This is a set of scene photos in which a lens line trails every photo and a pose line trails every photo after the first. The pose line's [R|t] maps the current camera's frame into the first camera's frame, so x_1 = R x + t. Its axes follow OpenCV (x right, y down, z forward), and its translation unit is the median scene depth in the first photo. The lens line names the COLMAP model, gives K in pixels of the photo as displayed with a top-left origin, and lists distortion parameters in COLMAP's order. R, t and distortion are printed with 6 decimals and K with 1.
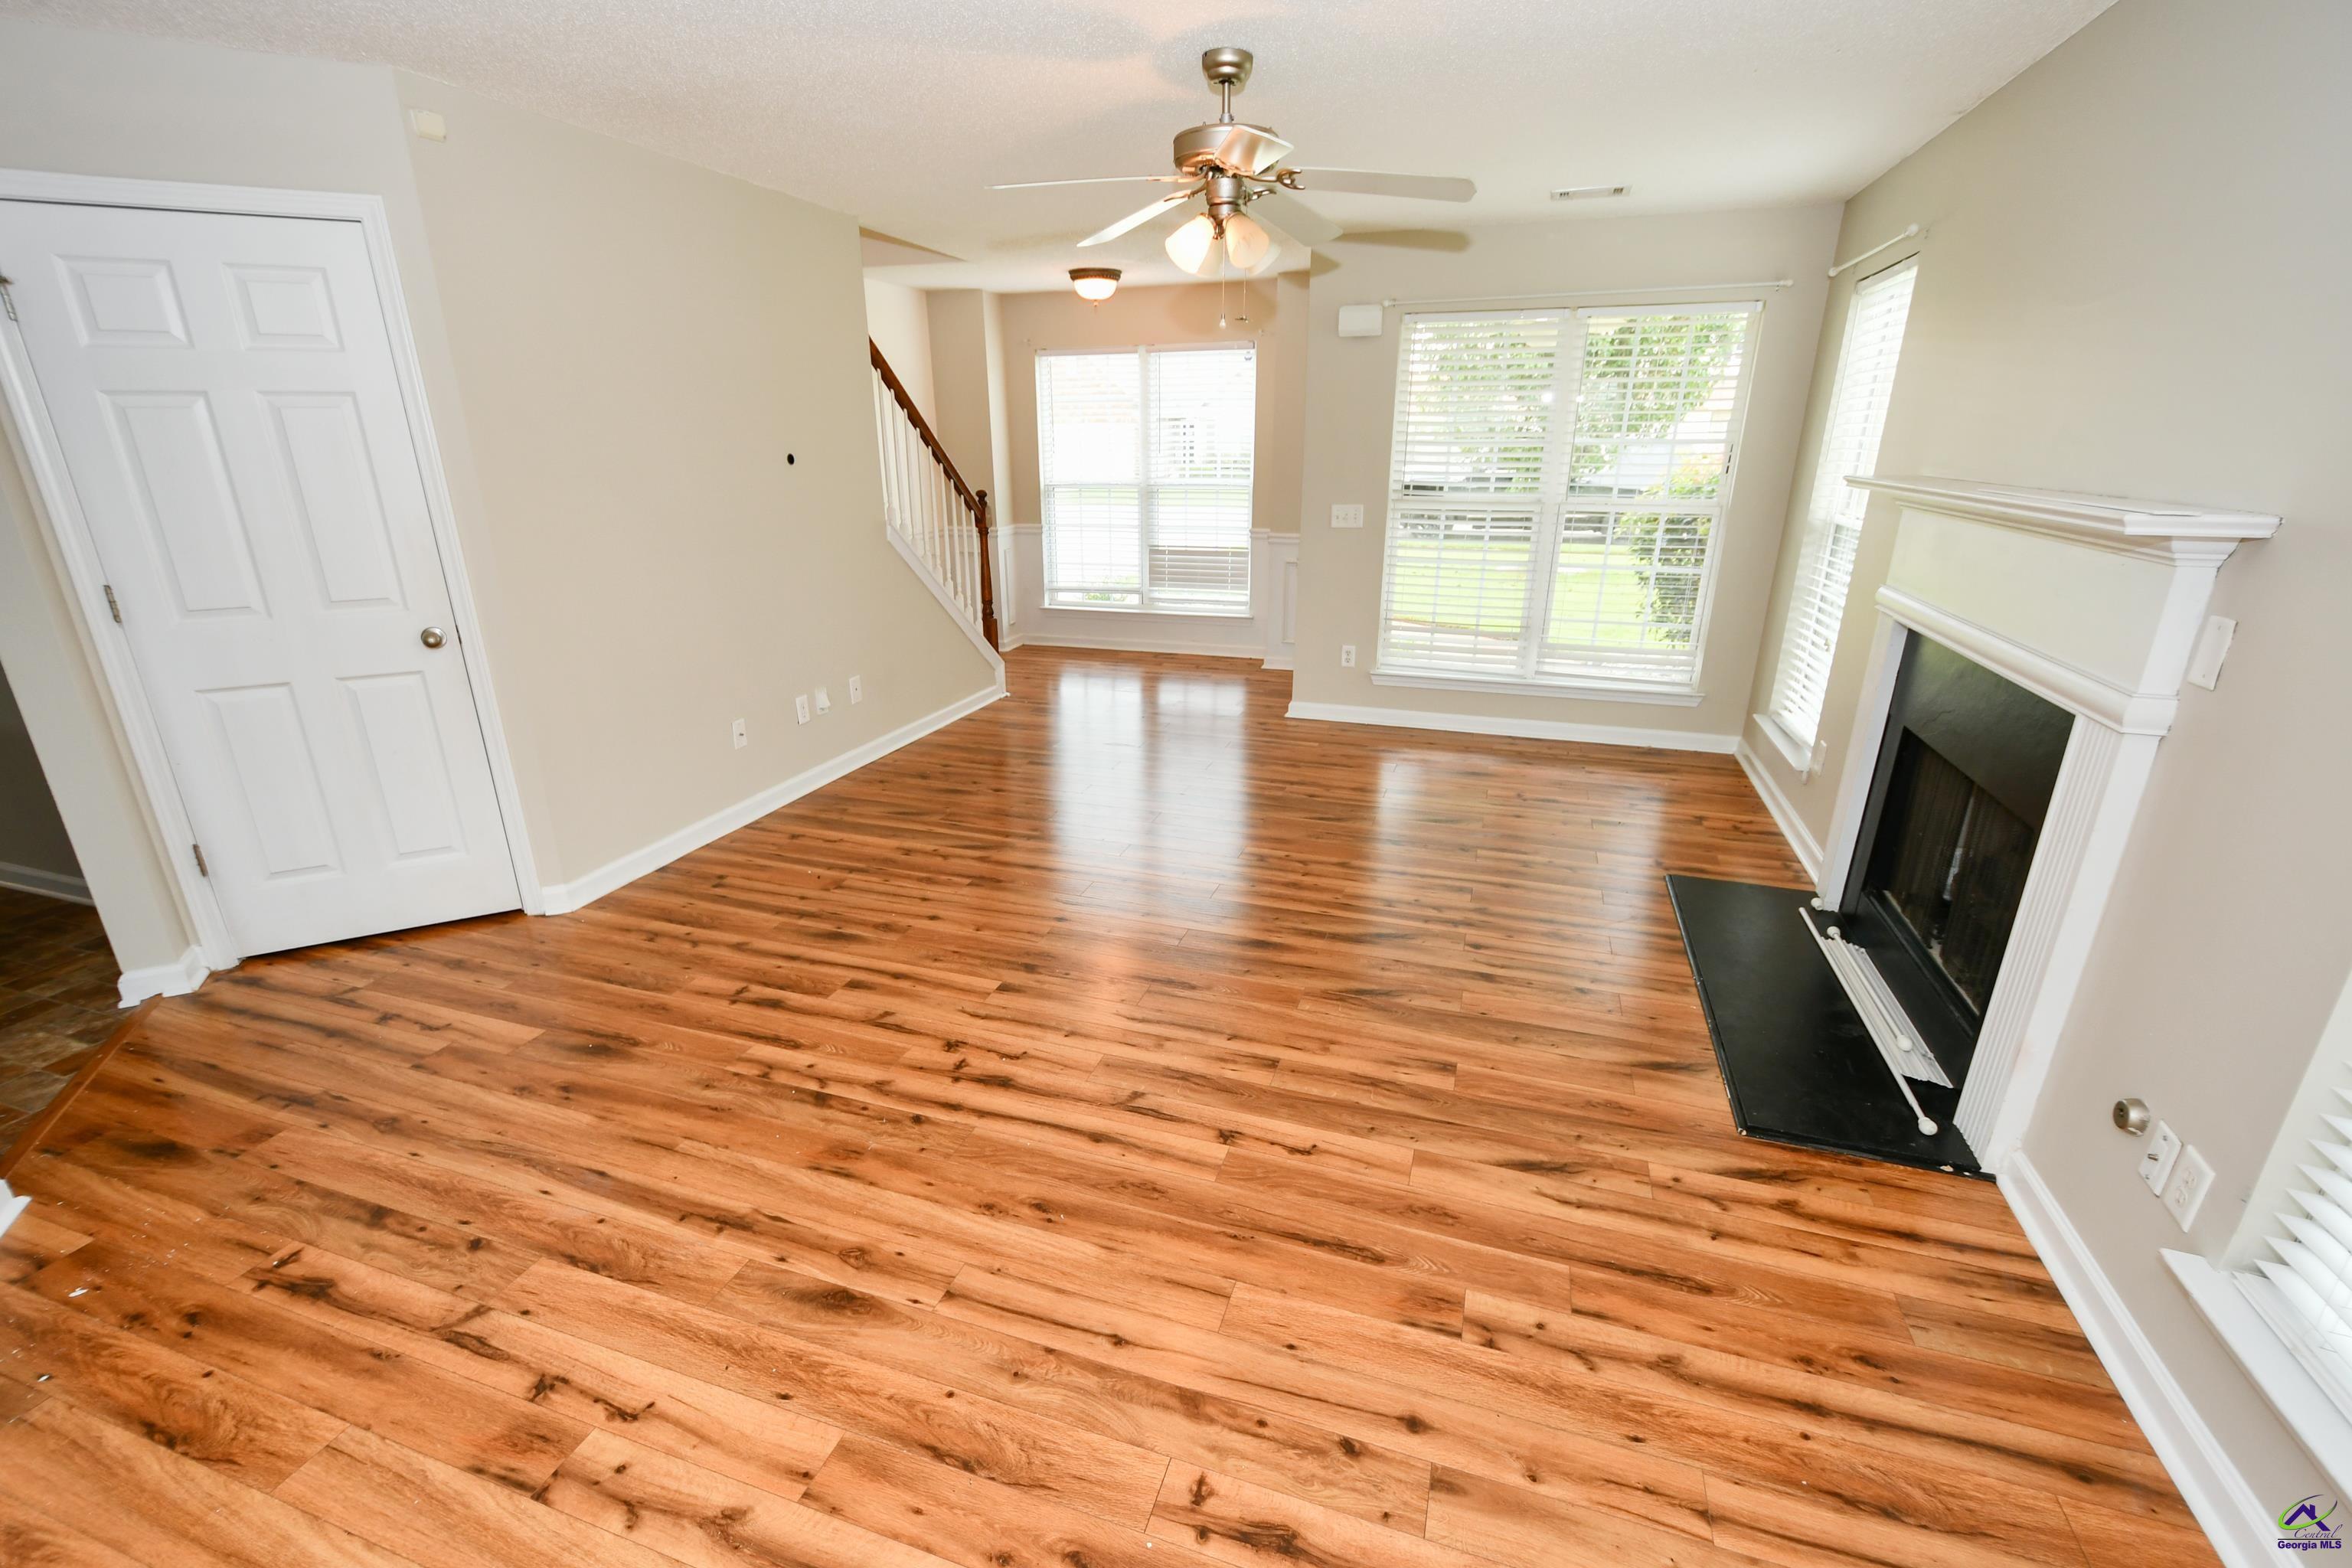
lens RADIAL K [[1033.8, 0, 1160.7], [0, 1033.8, 805.1], [0, 0, 1]] dist [0.003254, -0.006823]
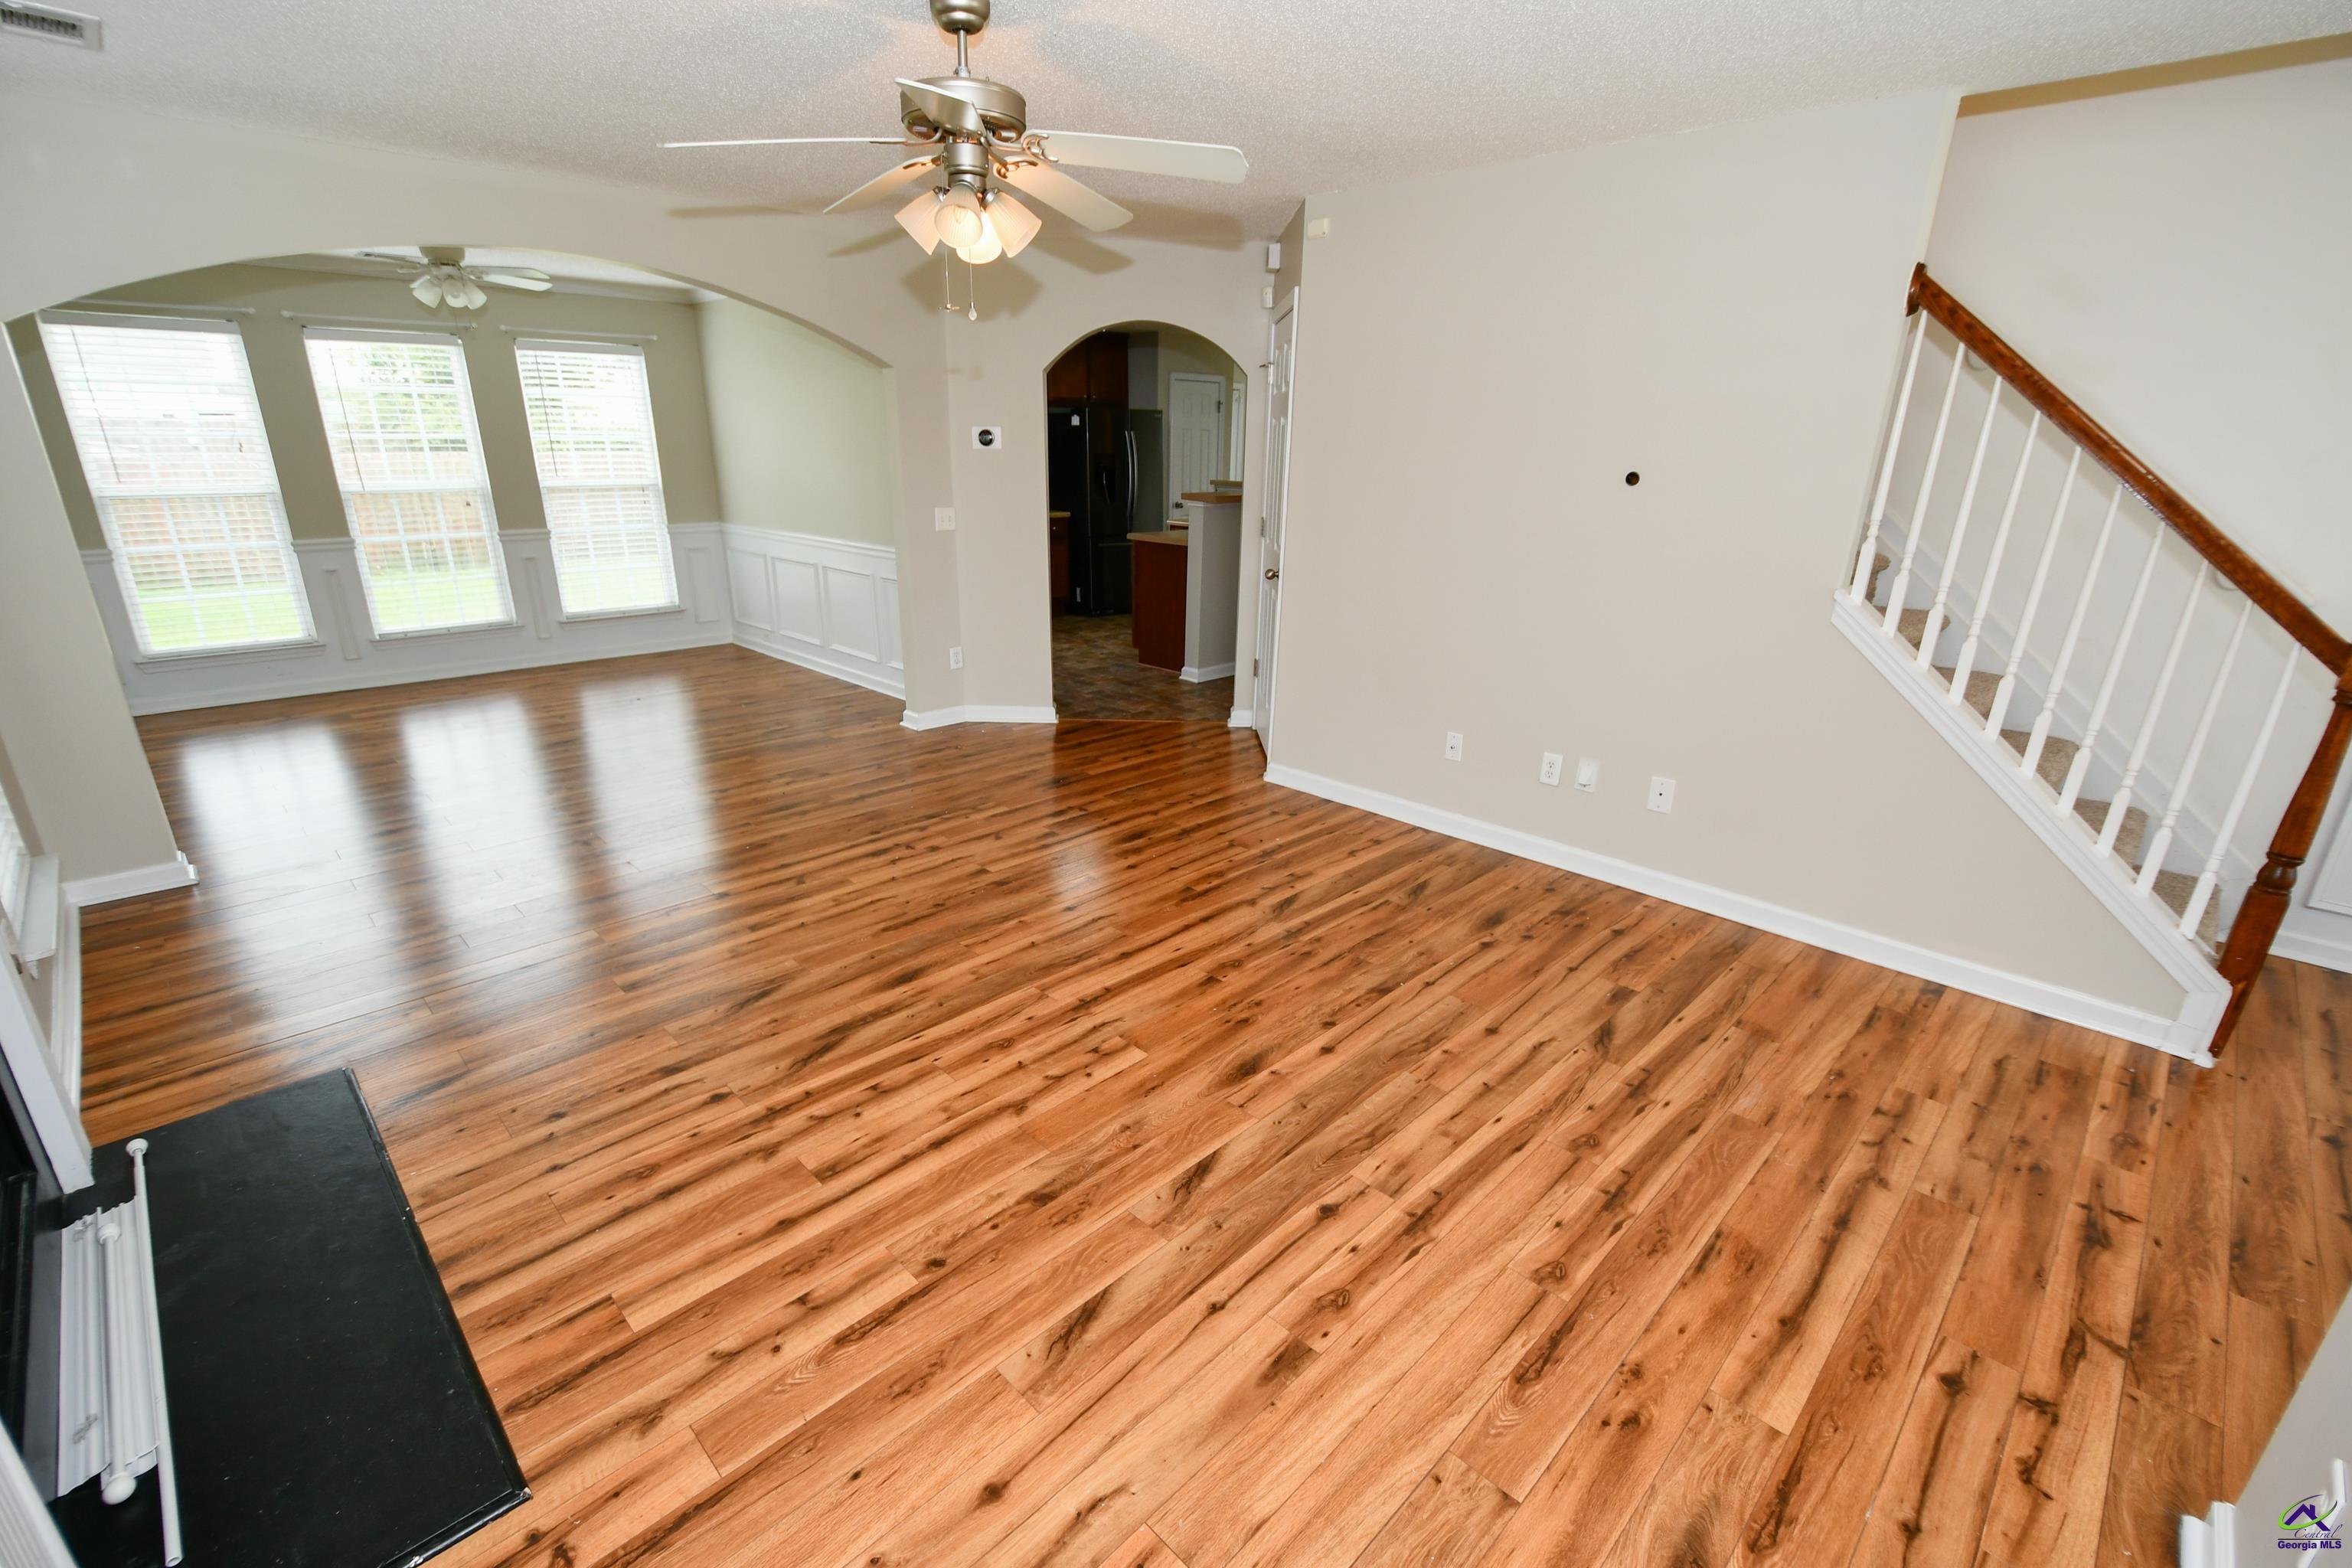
lens RADIAL K [[1033.8, 0, 1156.7], [0, 1033.8, 798.3], [0, 0, 1]] dist [0.003254, -0.006823]
pose [[-0.449525, 0.288926, -0.845251, 0.712680], [-0.314605, 0.834408, 0.452534, -0.480927], [0.836033, 0.469346, -0.284190, 1.324945]]
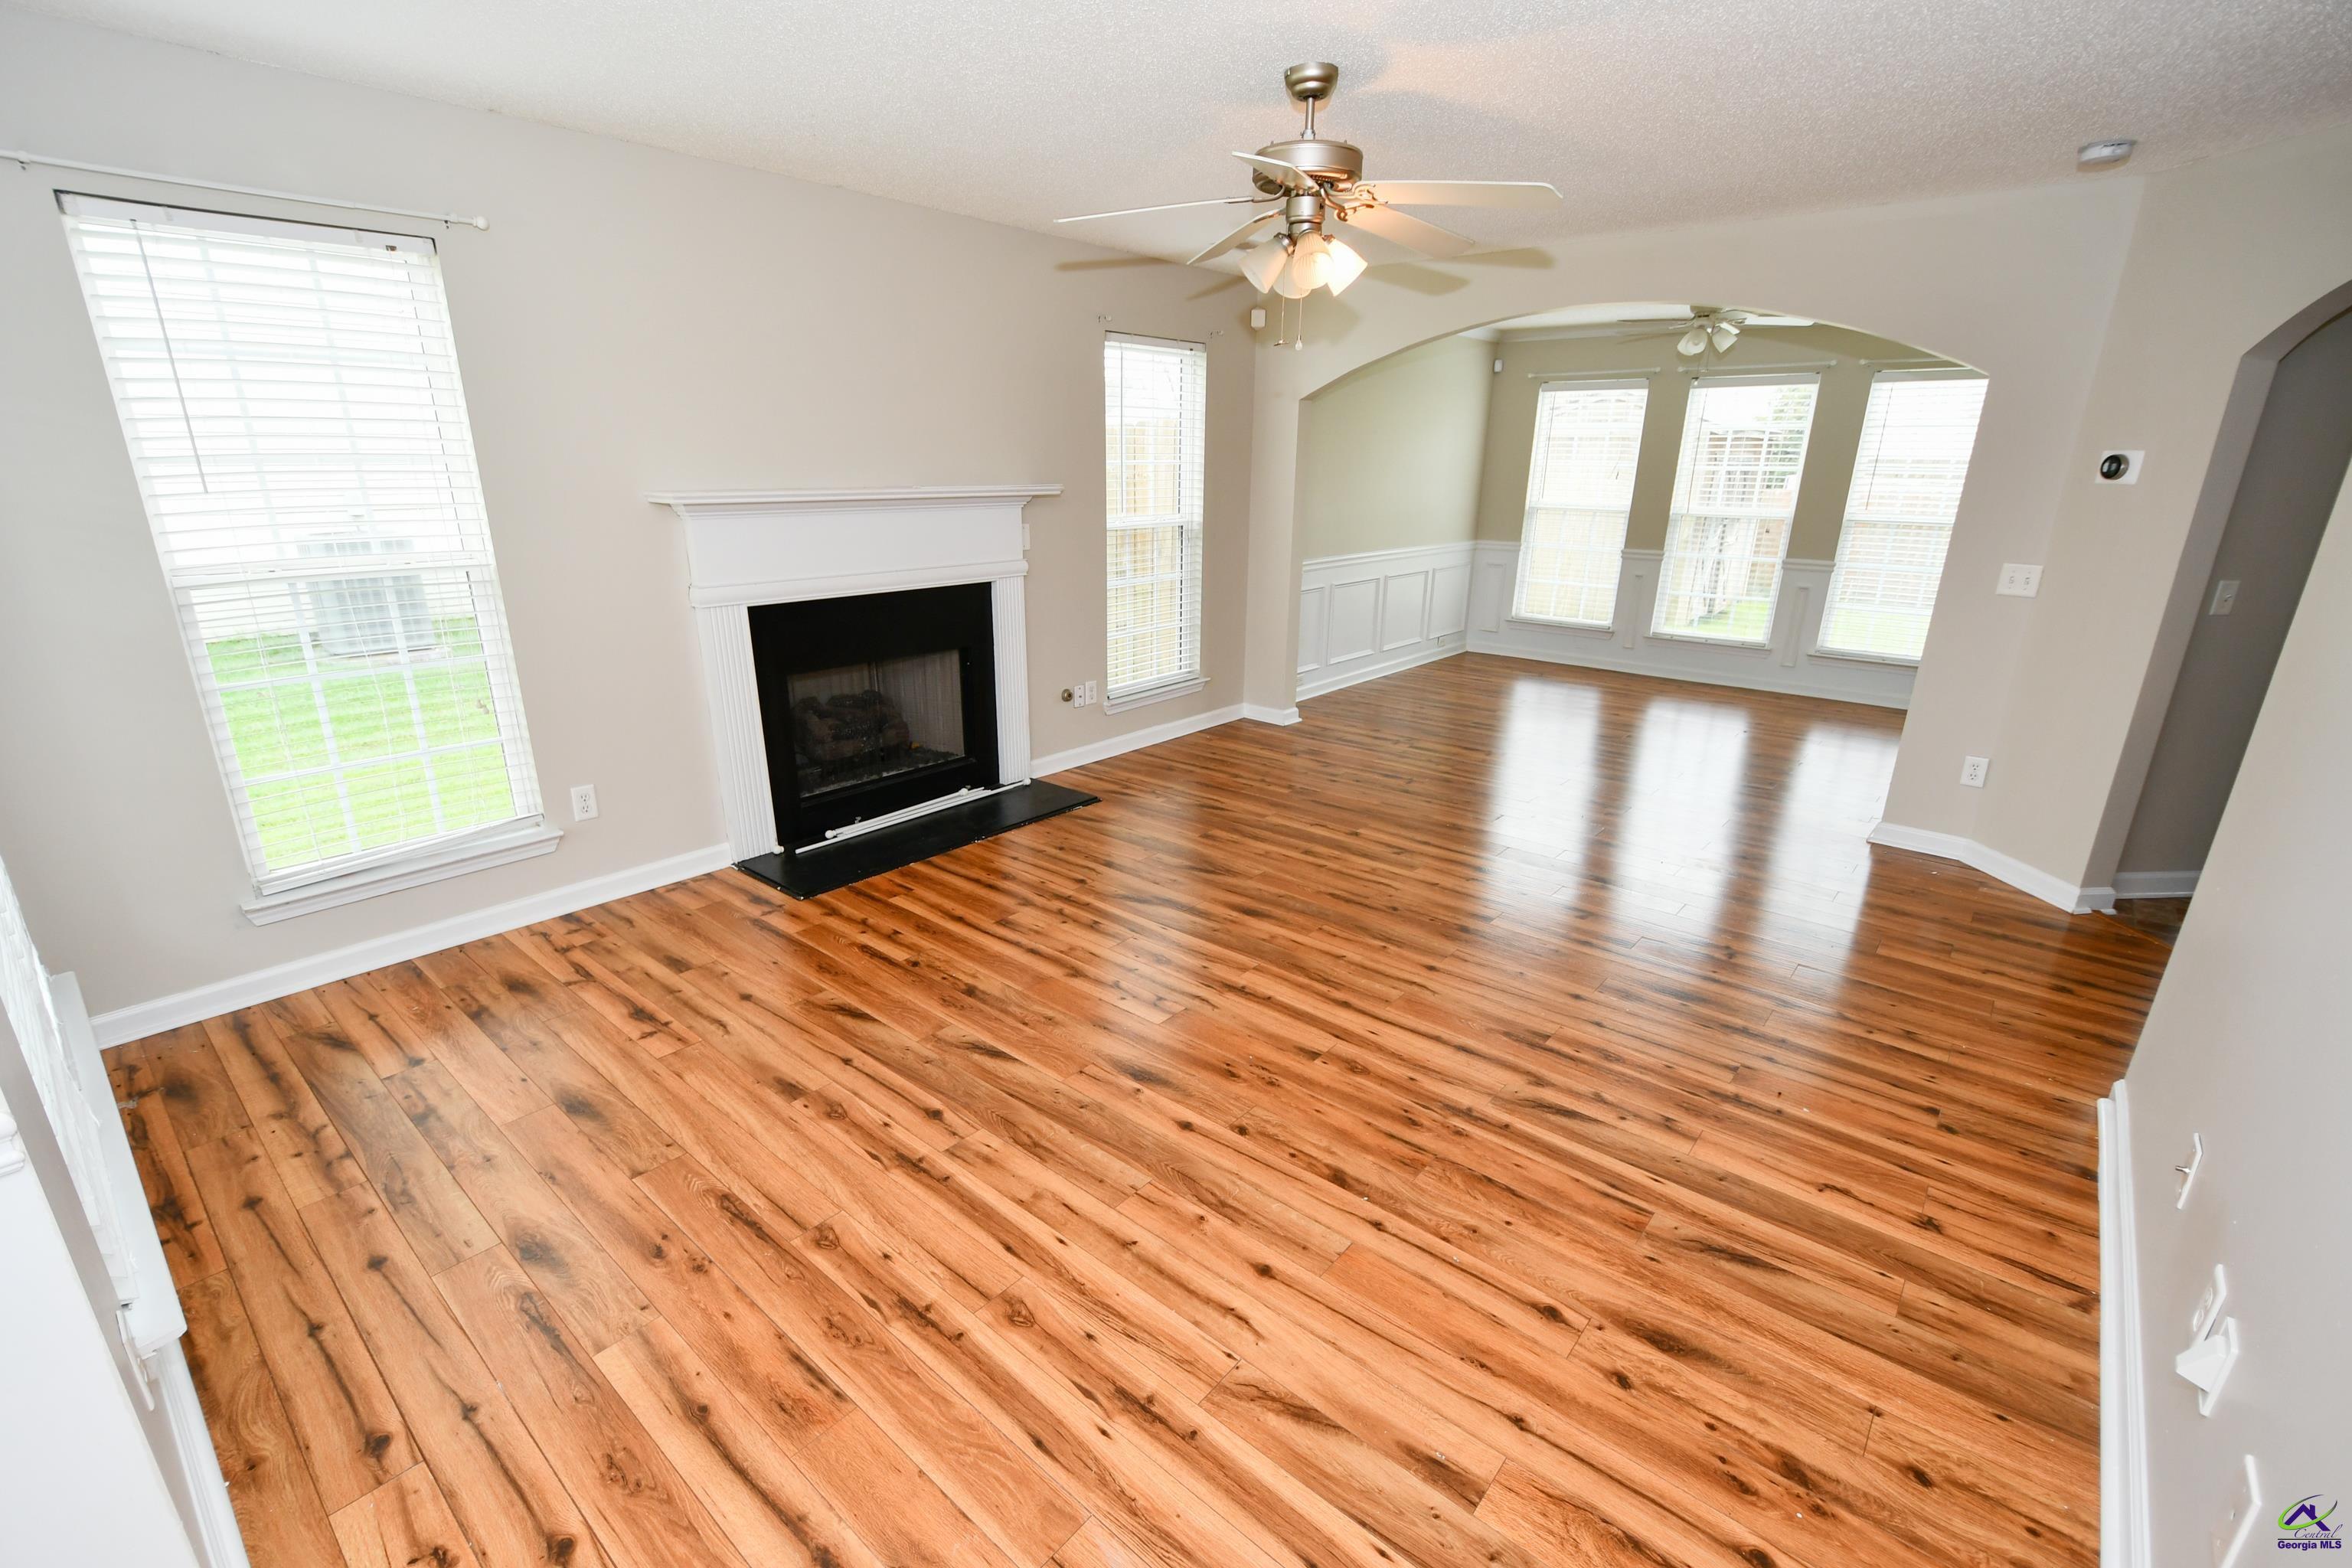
lens RADIAL K [[1033.8, 0, 1161.5], [0, 1033.8, 795.0], [0, 0, 1]] dist [0.003254, -0.006823]
pose [[-0.926910, -0.123784, 0.354282, -0.183899], [0.118779, 0.798739, 0.589837, -0.608516], [-0.355991, 0.588807, -0.725656, 1.694381]]
